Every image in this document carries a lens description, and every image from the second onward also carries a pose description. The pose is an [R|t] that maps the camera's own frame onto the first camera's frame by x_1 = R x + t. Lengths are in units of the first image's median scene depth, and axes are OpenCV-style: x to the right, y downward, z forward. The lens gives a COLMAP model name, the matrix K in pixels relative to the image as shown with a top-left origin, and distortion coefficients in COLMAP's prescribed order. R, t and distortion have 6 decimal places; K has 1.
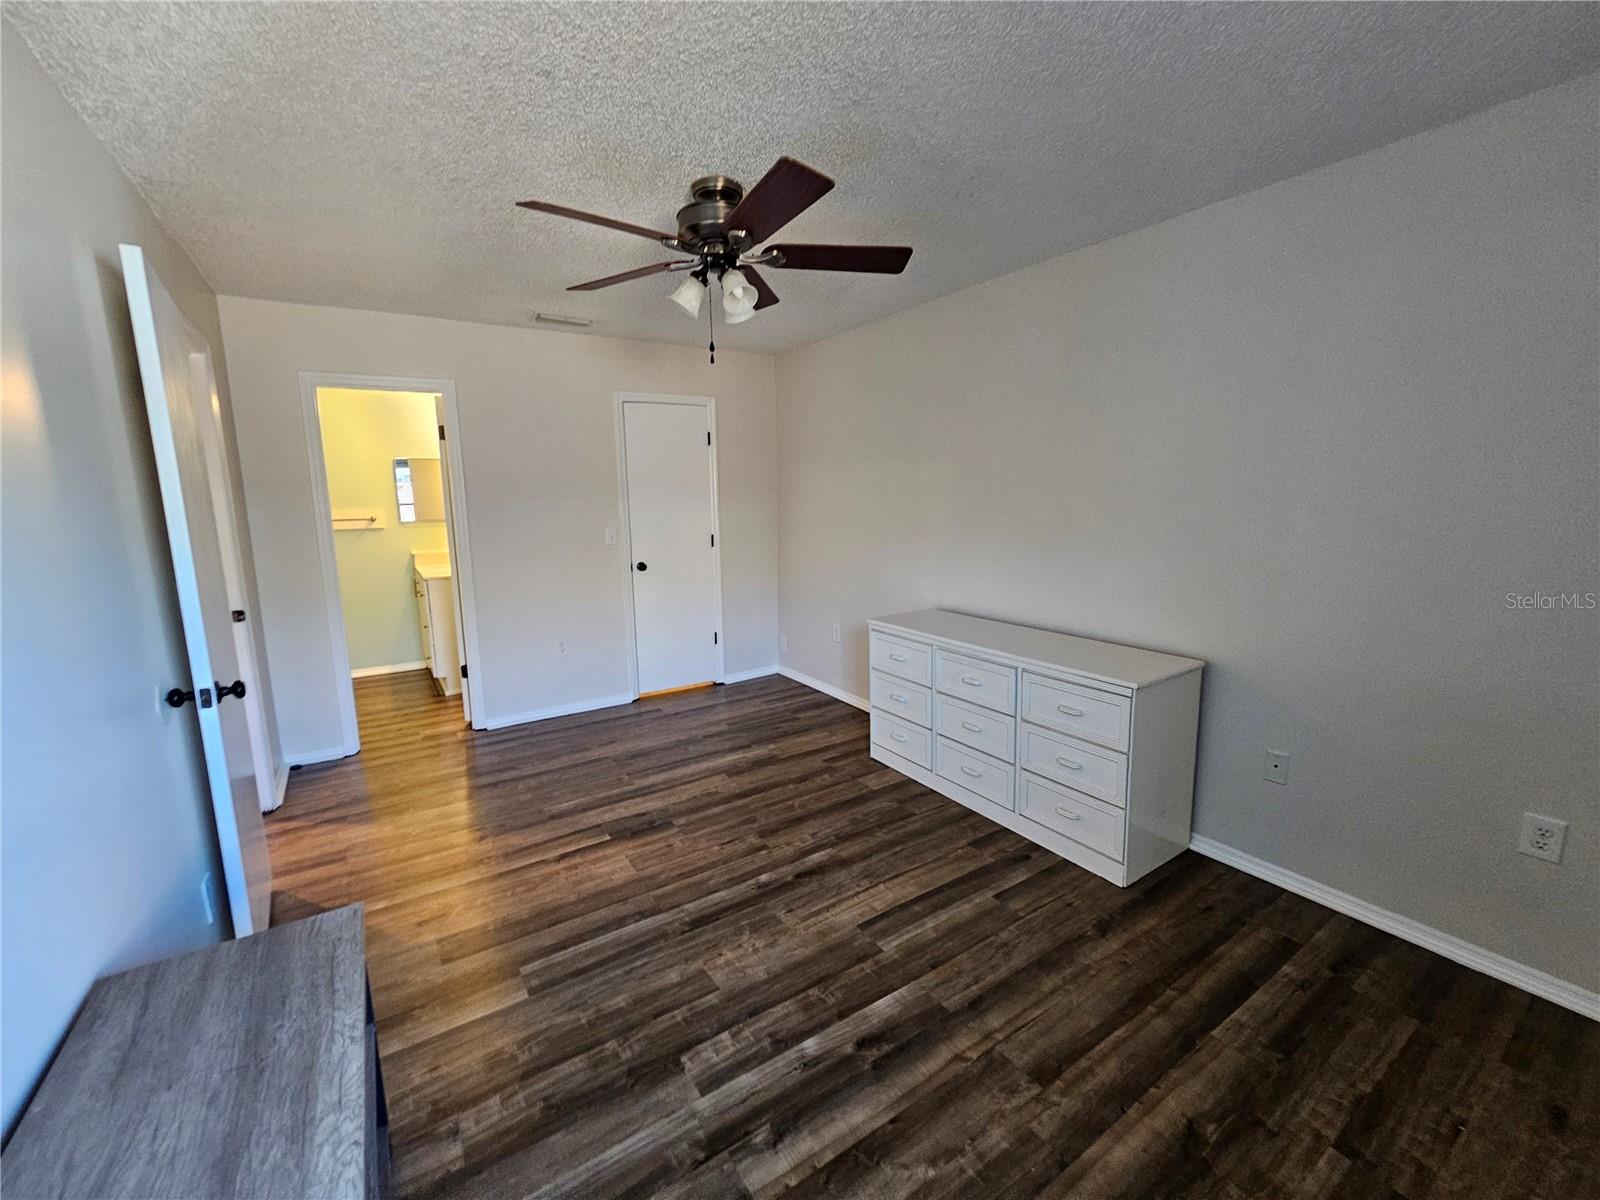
lens RADIAL K [[653.7, 0, 794.8], [0, 653.7, 593.5], [0, 0, 1]] dist [0.000734, -0.000256]
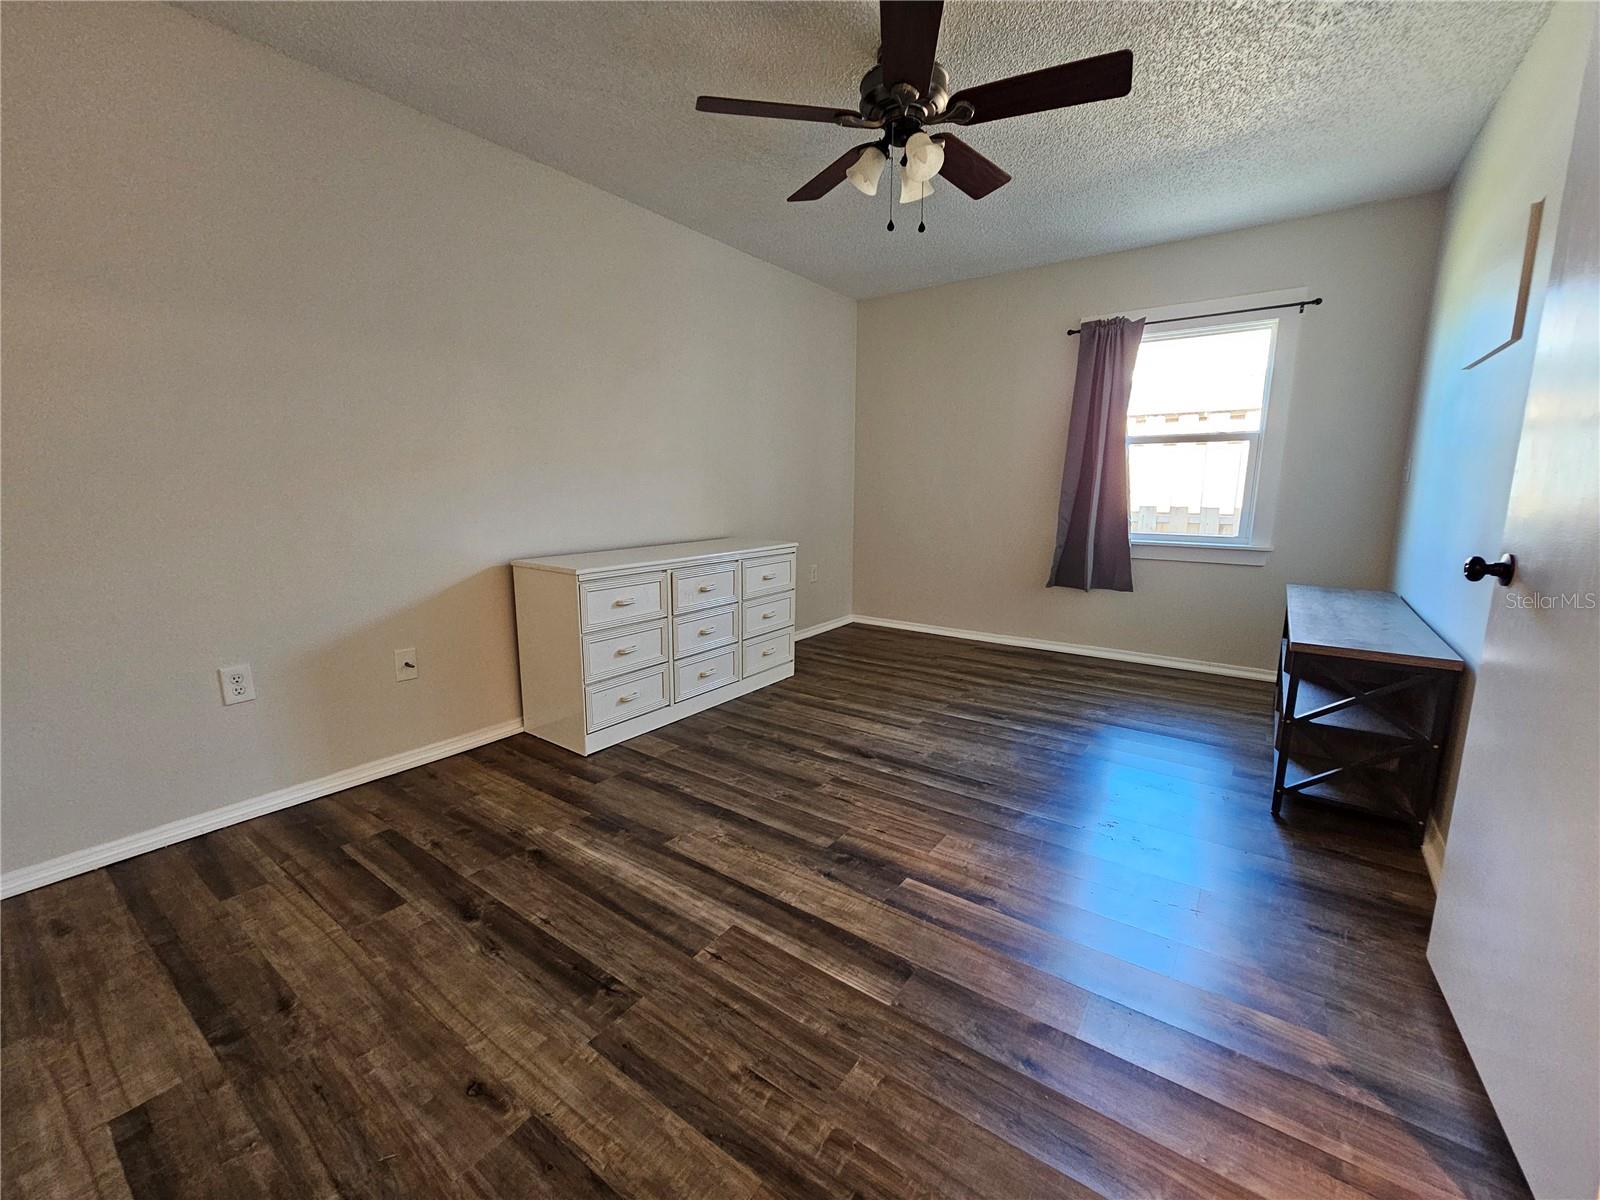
lens RADIAL K [[653.7, 0, 788.9], [0, 653.7, 596.0], [0, 0, 1]] dist [0.000734, -0.000256]
pose [[-0.347364, -0.144109, 0.926591, -0.914770], [0.151706, 0.966468, 0.207183, -0.071168], [-0.925378, 0.212537, -0.313854, 1.406235]]
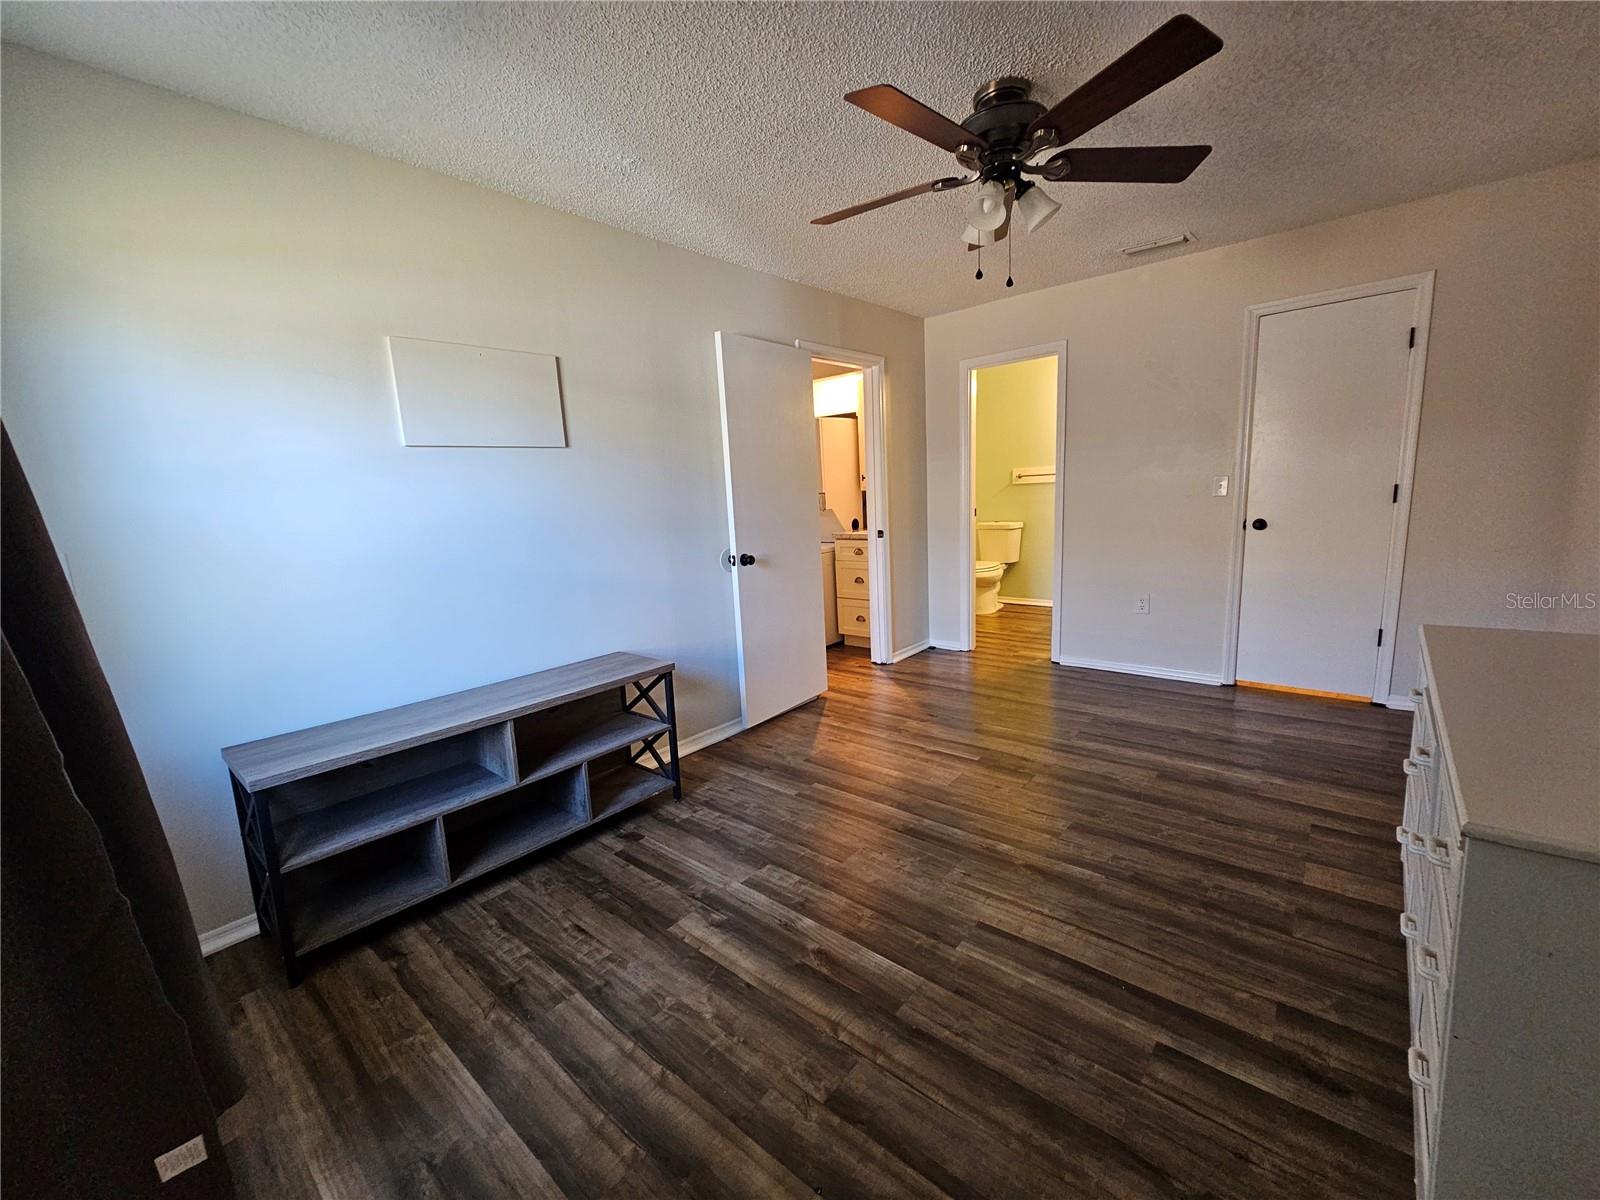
lens RADIAL K [[653.7, 0, 802.8], [0, 653.7, 597.2], [0, 0, 1]] dist [0.000734, -0.000256]
pose [[0.282788, 0.159241, -0.945872, 0.689562], [-0.100662, 0.985604, 0.135835, -0.011024], [0.953886, 0.056801, 0.294747, 0.434289]]
